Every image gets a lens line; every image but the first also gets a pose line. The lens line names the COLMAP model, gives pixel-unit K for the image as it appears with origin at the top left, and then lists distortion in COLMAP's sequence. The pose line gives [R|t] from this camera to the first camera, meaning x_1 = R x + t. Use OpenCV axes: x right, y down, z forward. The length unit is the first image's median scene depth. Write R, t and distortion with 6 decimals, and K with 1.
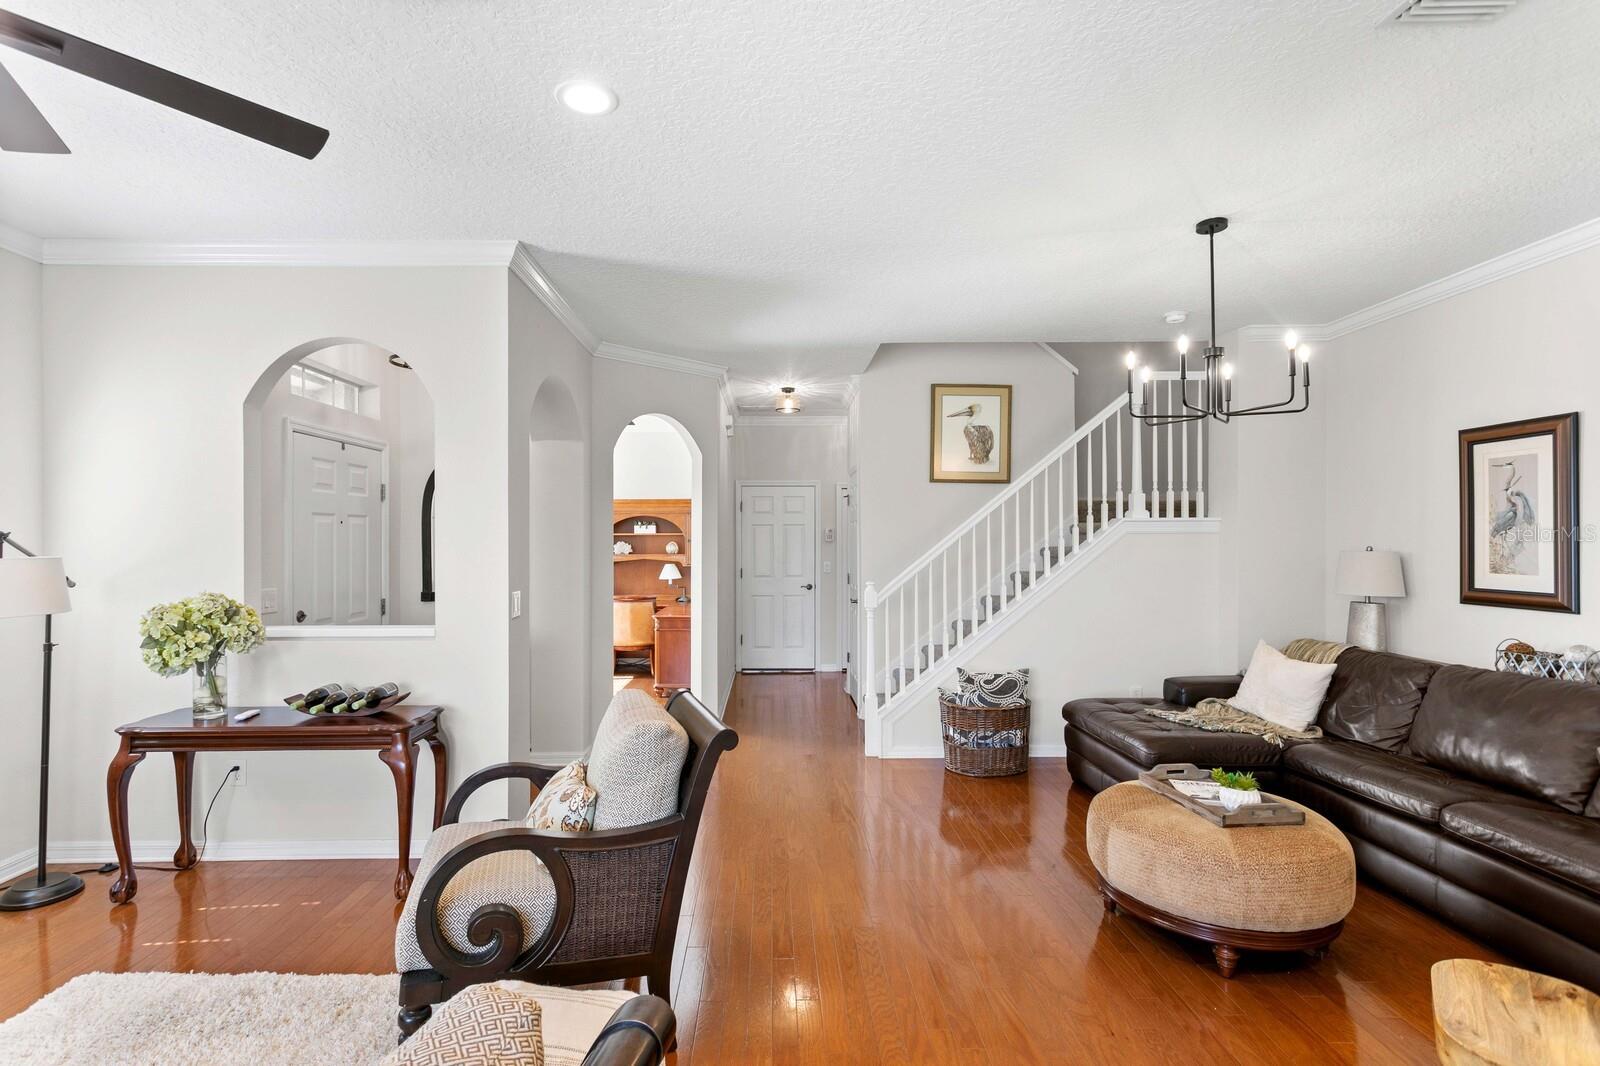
lens RADIAL K [[761.4, 0, 770.8], [0, 761.4, 539.7], [0, 0, 1]] dist [0.003969, 0.001122]
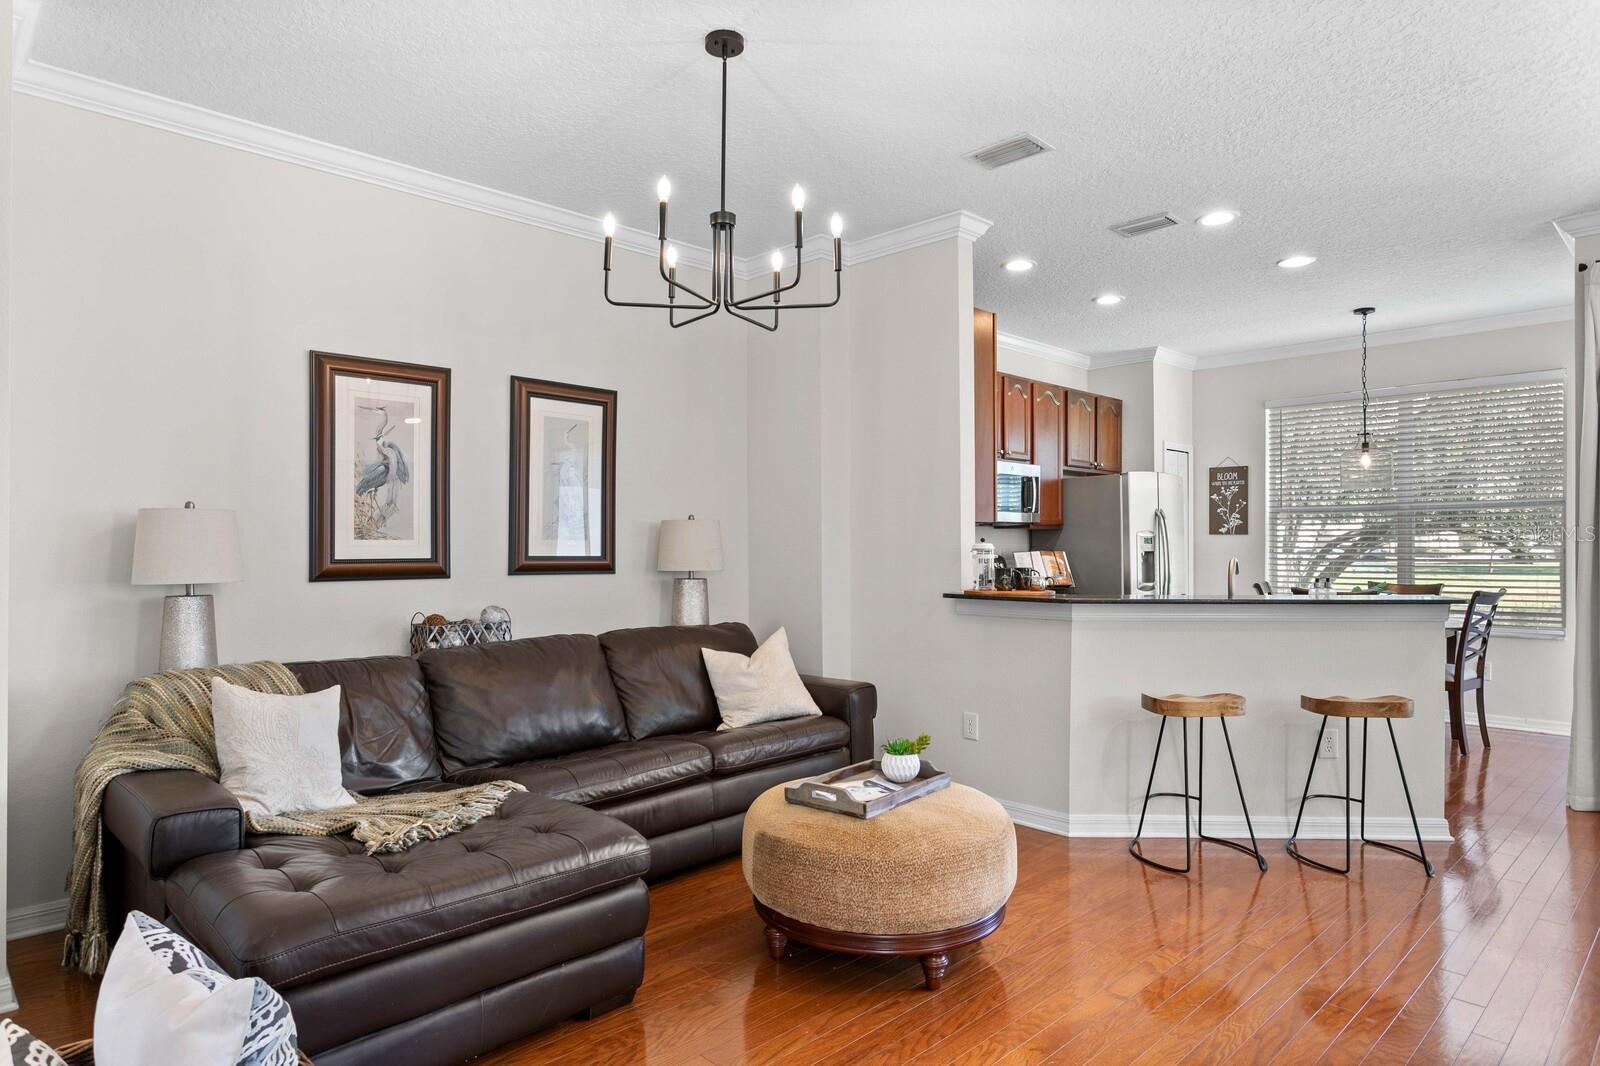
lens RADIAL K [[935.9, 0, 779.0], [0, 935.9, 536.0], [0, 0, 1]] dist [-0.004030, -0.000773]
pose [[-0.691099, 0.010345, 0.722686, -0.074681], [0.004430, 0.999939, -0.010078, 0.050465], [-0.722747, -0.003764, -0.691103, 1.317081]]
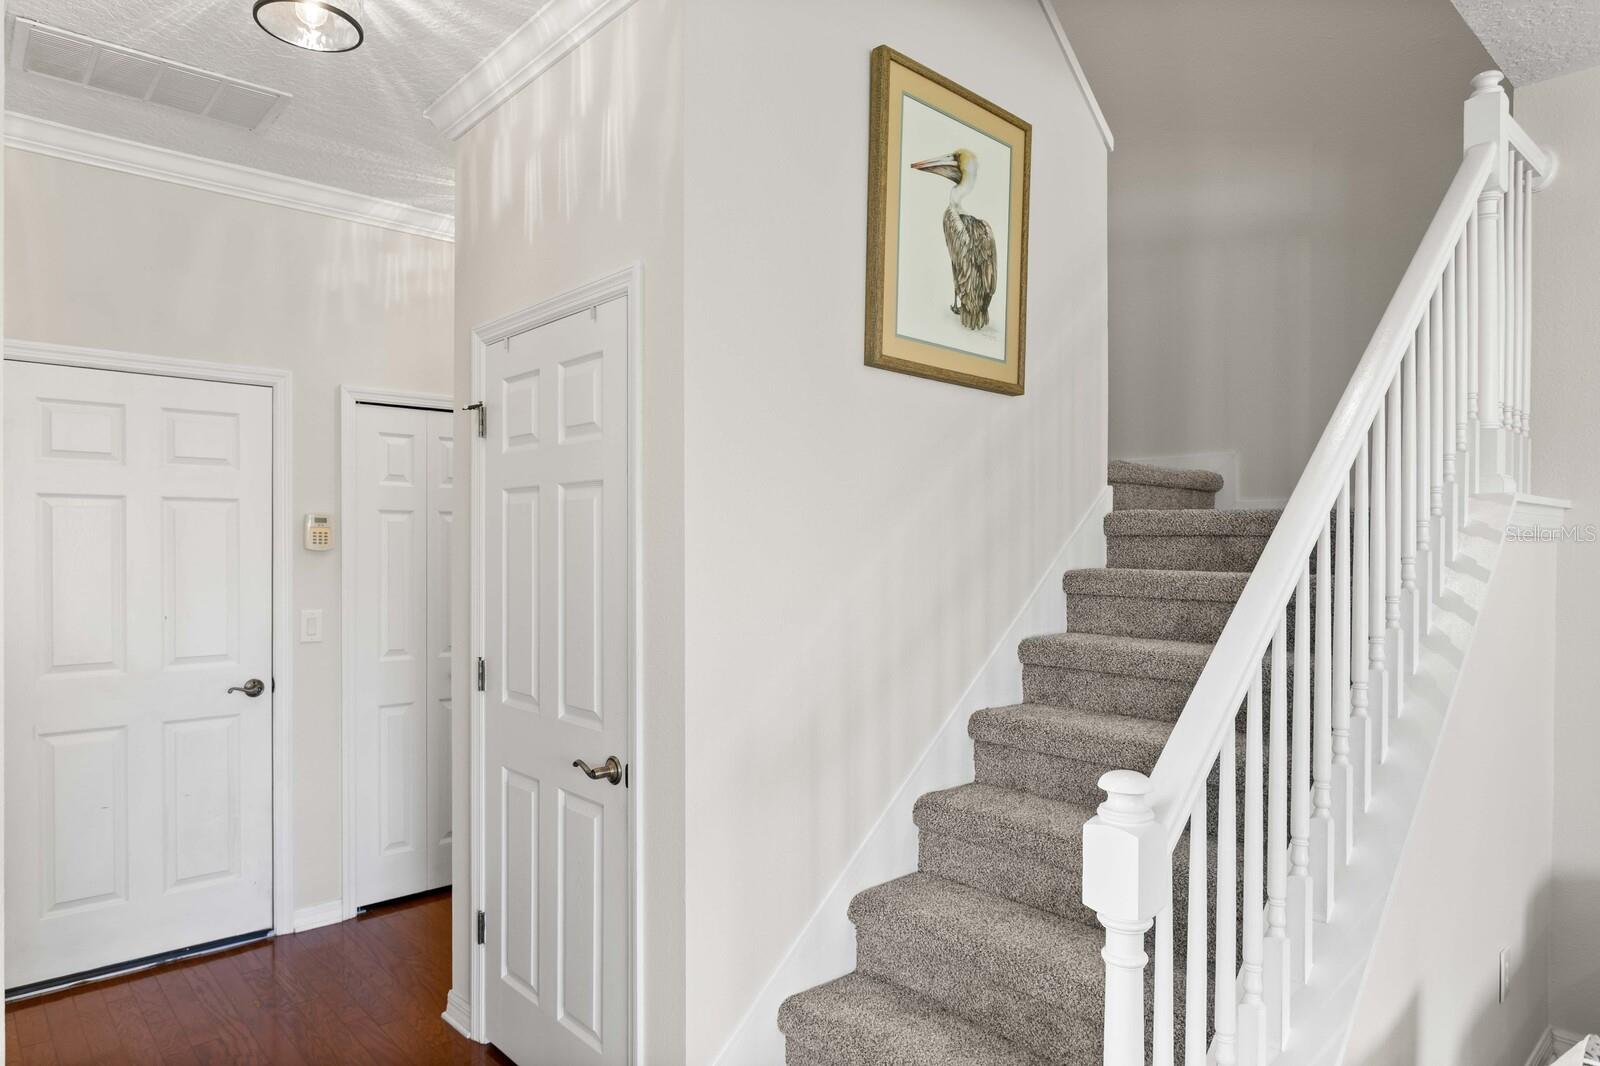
lens RADIAL K [[935.9, 0, 779.0], [0, 935.9, 536.0], [0, 0, 1]] dist [-0.004030, -0.000773]
pose [[0.741676, 0.002894, 0.670752, -0.115439], [-0.002440, 0.999996, -0.001617, -0.008529], [-0.670754, -0.000438, 0.741680, 1.187152]]
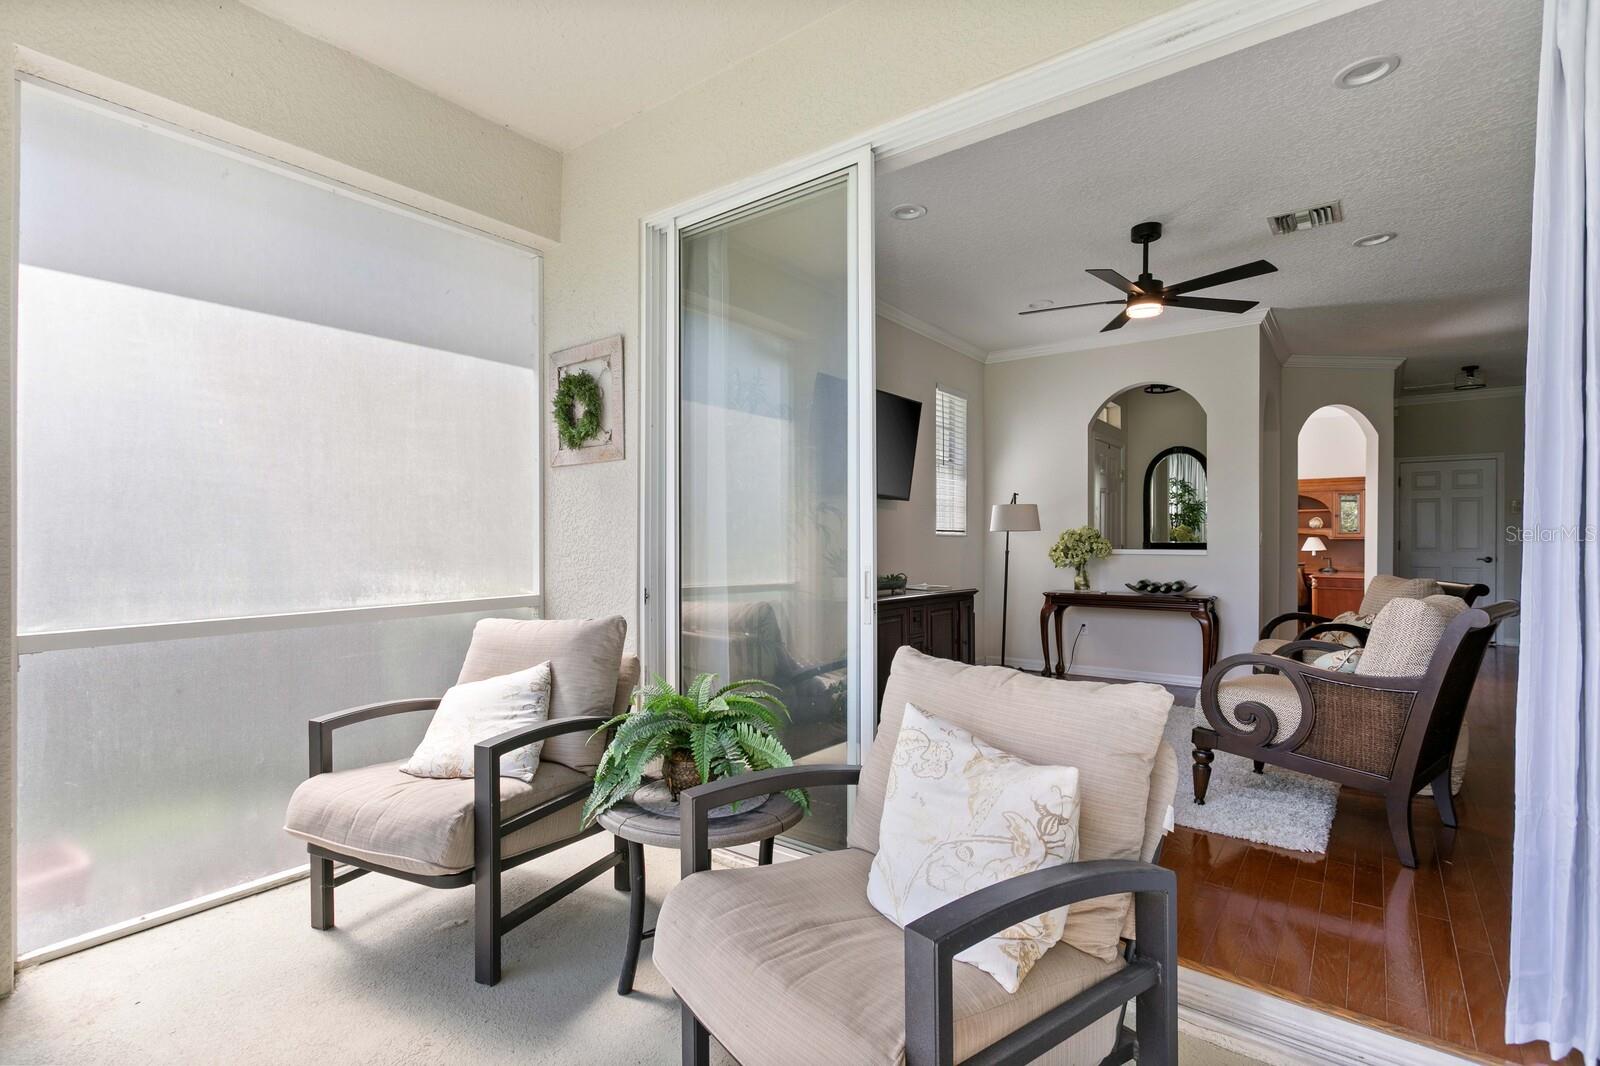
lens RADIAL K [[761.4, 0, 770.8], [0, 761.4, 539.7], [0, 0, 1]] dist [0.003969, 0.001122]
pose [[0.784660, 0.002731, -0.619920, -0.144087], [-0.004607, 0.999988, -0.001427, 0.091148], [0.619909, 0.003976, 0.784664, -0.807946]]
